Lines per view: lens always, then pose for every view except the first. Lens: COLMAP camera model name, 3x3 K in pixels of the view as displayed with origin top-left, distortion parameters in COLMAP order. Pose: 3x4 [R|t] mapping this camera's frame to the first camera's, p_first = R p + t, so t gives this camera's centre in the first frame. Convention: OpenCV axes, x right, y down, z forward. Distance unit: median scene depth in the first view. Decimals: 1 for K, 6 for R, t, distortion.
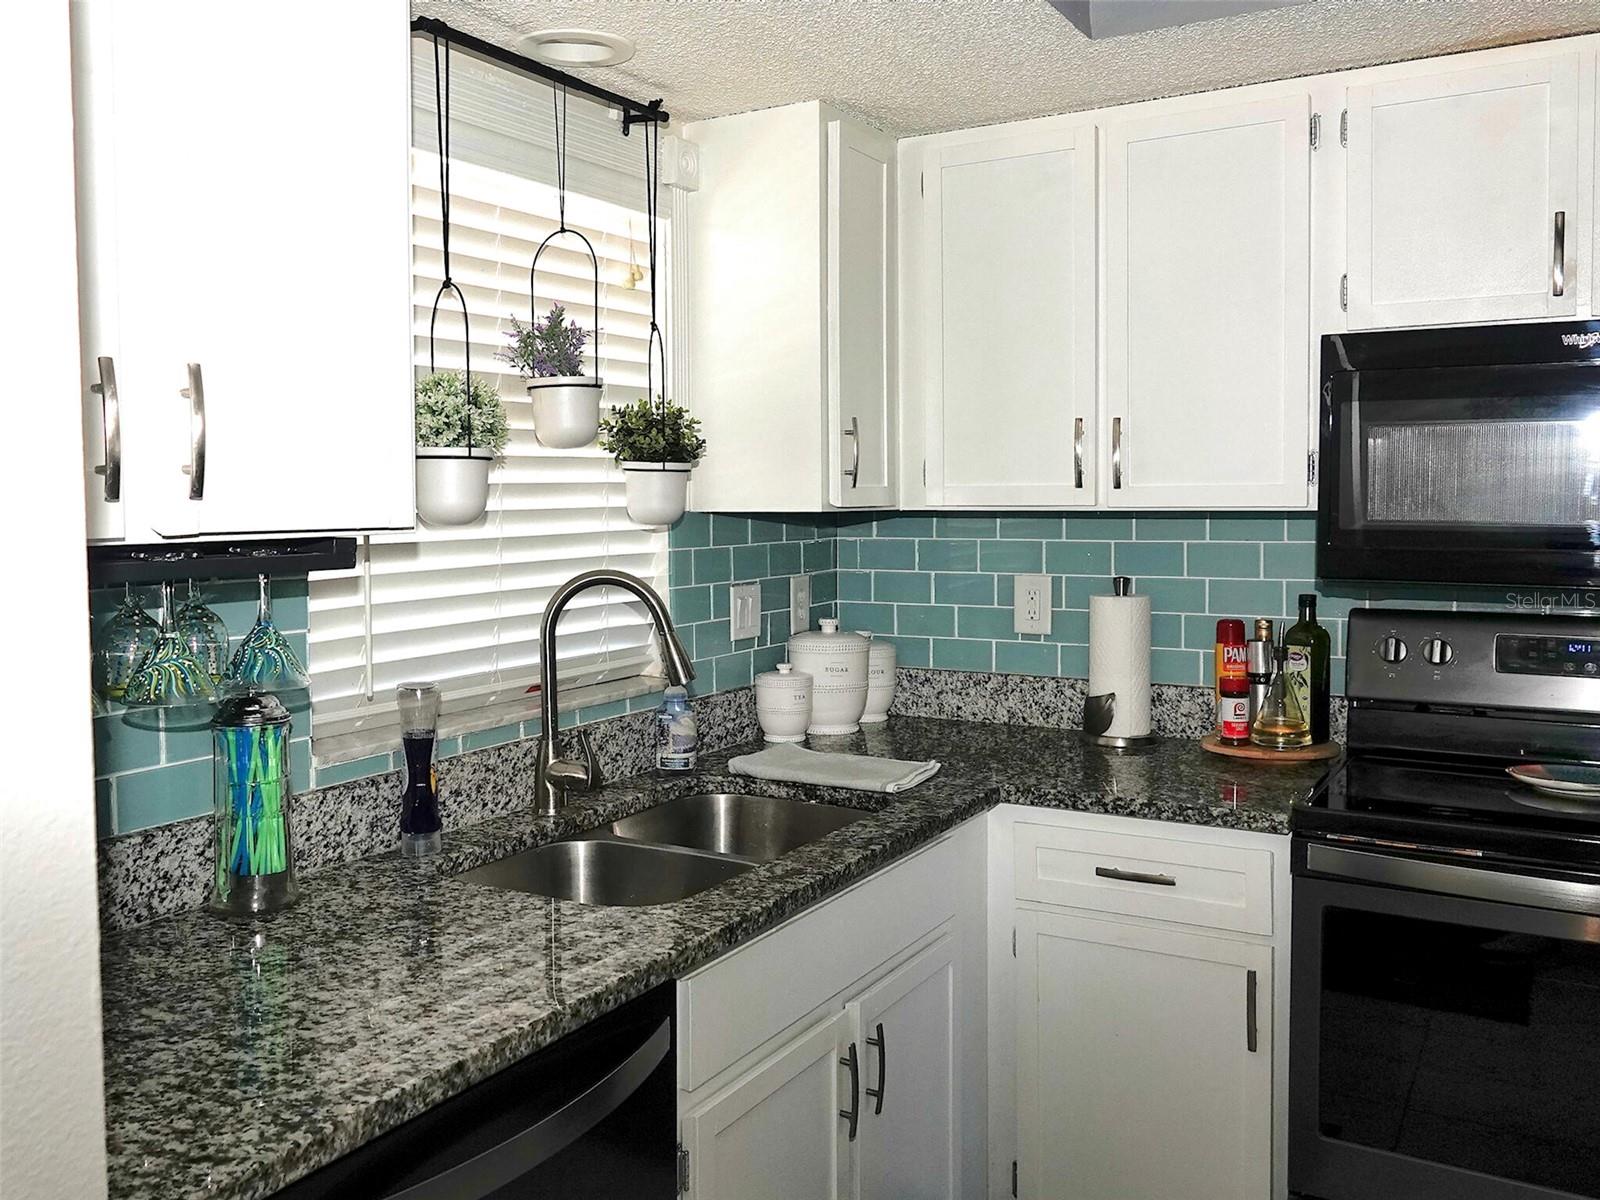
lens RADIAL K [[1299.8, 0, 799.2], [0, 1299.8, 524.7], [0, 0, 1]] dist [0.000783, 0.001957]
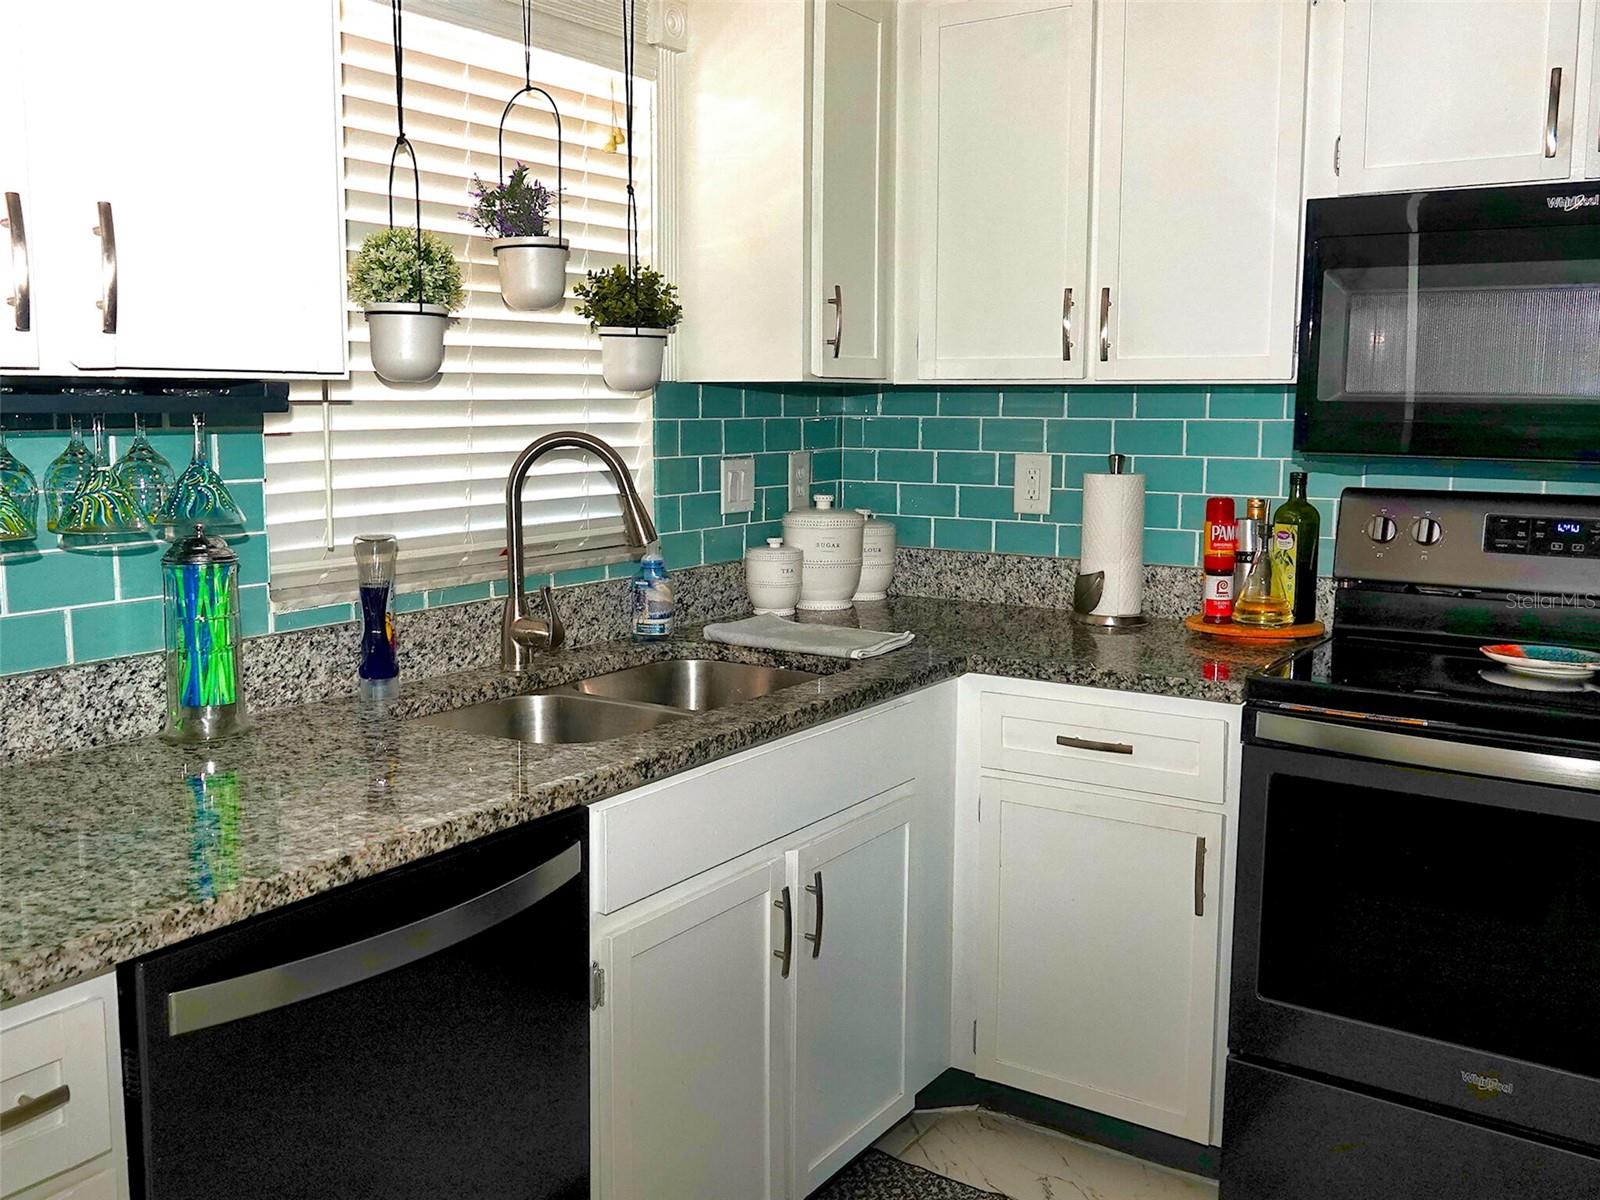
lens RADIAL K [[1353.6, 0, 815.1], [0, 1353.6, 523.9], [0, 0, 1]] dist [0.001030, 0.004092]
pose [[0.998709, 0.015906, -0.048239, 0.095158], [-0.012387, 0.997300, 0.072385, 0.028412], [0.049260, -0.071694, 0.996210, -0.042435]]
